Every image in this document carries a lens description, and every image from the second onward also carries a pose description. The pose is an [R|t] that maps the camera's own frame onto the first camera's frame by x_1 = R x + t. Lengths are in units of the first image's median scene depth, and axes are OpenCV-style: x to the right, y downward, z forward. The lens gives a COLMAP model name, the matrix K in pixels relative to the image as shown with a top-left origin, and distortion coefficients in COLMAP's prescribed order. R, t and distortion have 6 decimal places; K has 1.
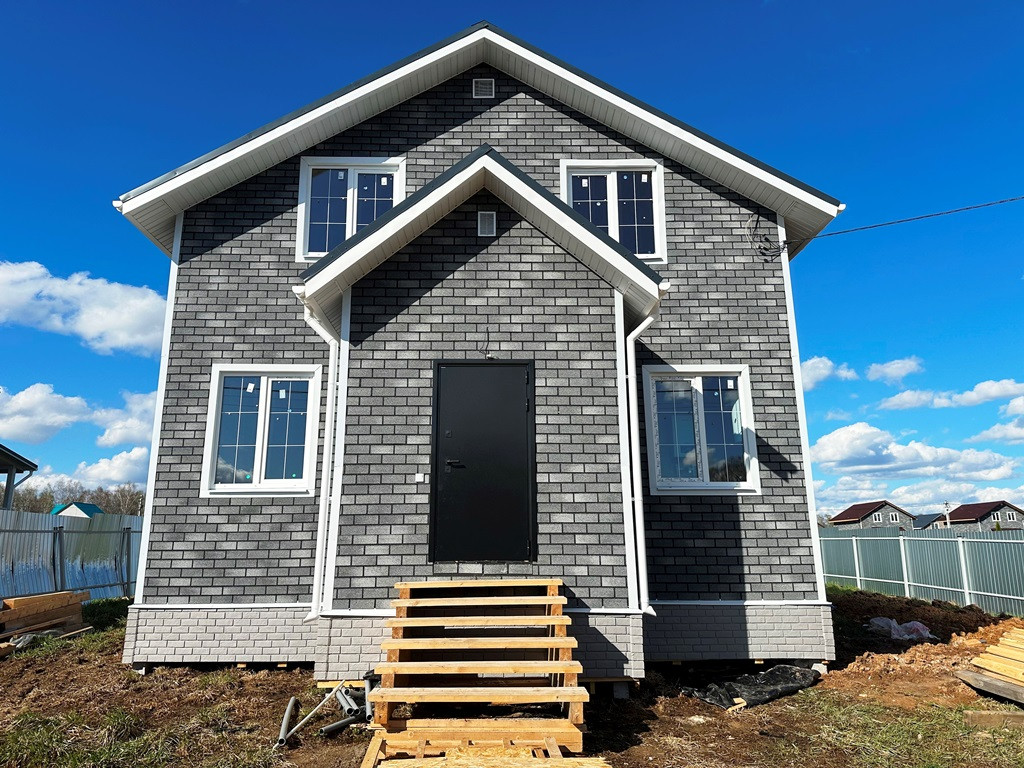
lens RADIAL K [[707.8, 0, 507.1], [0, 707.8, 379.3], [0, 0, 1]] dist [0.190291, -0.417846]
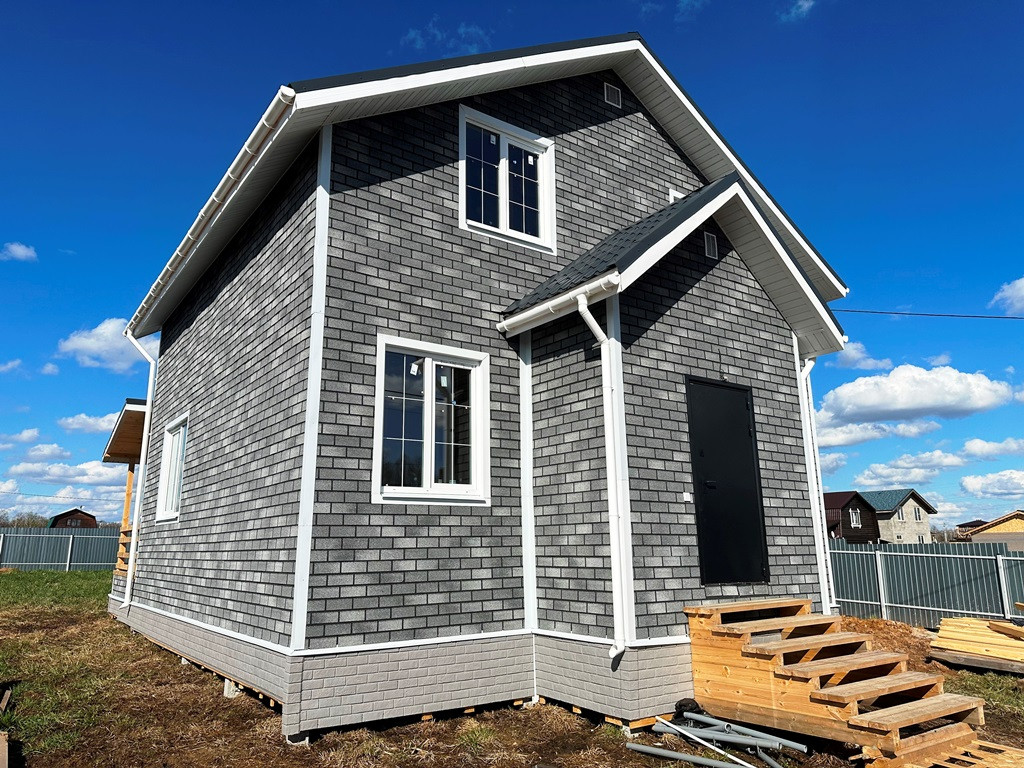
lens RADIAL K [[707.8, 0, 507.1], [0, 707.8, 379.3], [0, 0, 1]] dist [0.190291, -0.417846]
pose [[0.826584, 0.128225, 0.548012, -0.736062], [-0.128161, 0.991003, -0.038567, 0.041810], [-0.548027, -0.038355, 0.835581, 0.278731]]
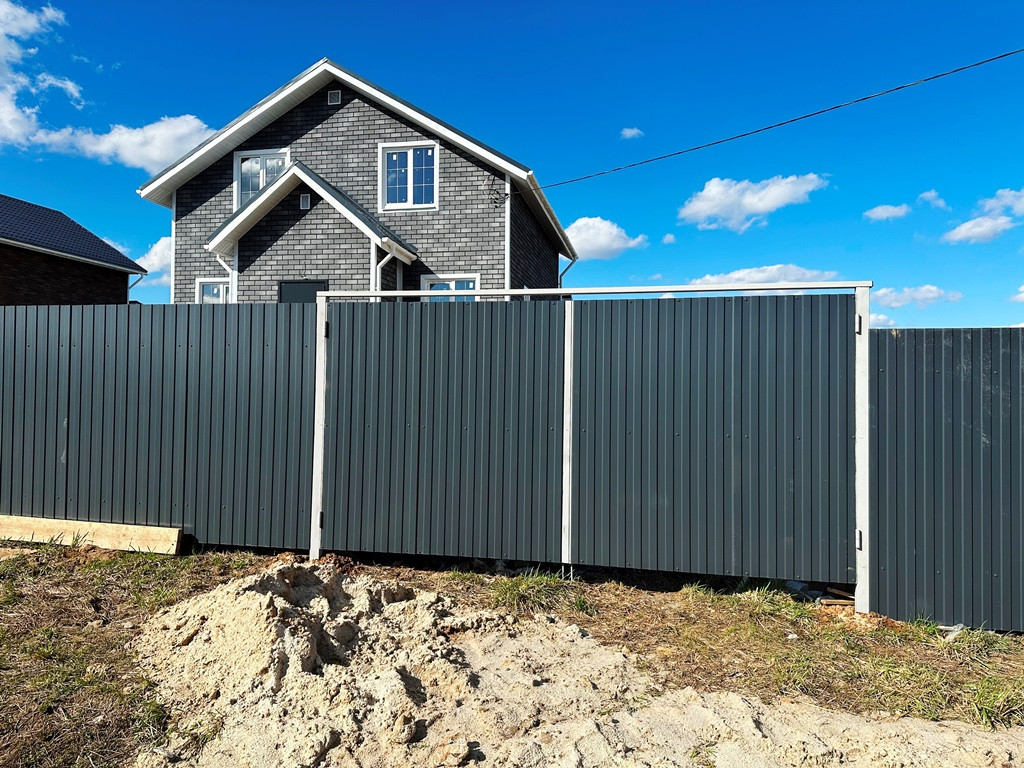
lens RADIAL K [[707.8, 0, 507.1], [0, 707.8, 379.3], [0, 0, 1]] dist [0.190291, -0.417846]
pose [[0.974175, 0.012102, -0.225469, 0.815841], [0.036467, 0.977021, 0.210000, -0.132178], [0.222829, -0.212799, 0.951349, -0.658765]]
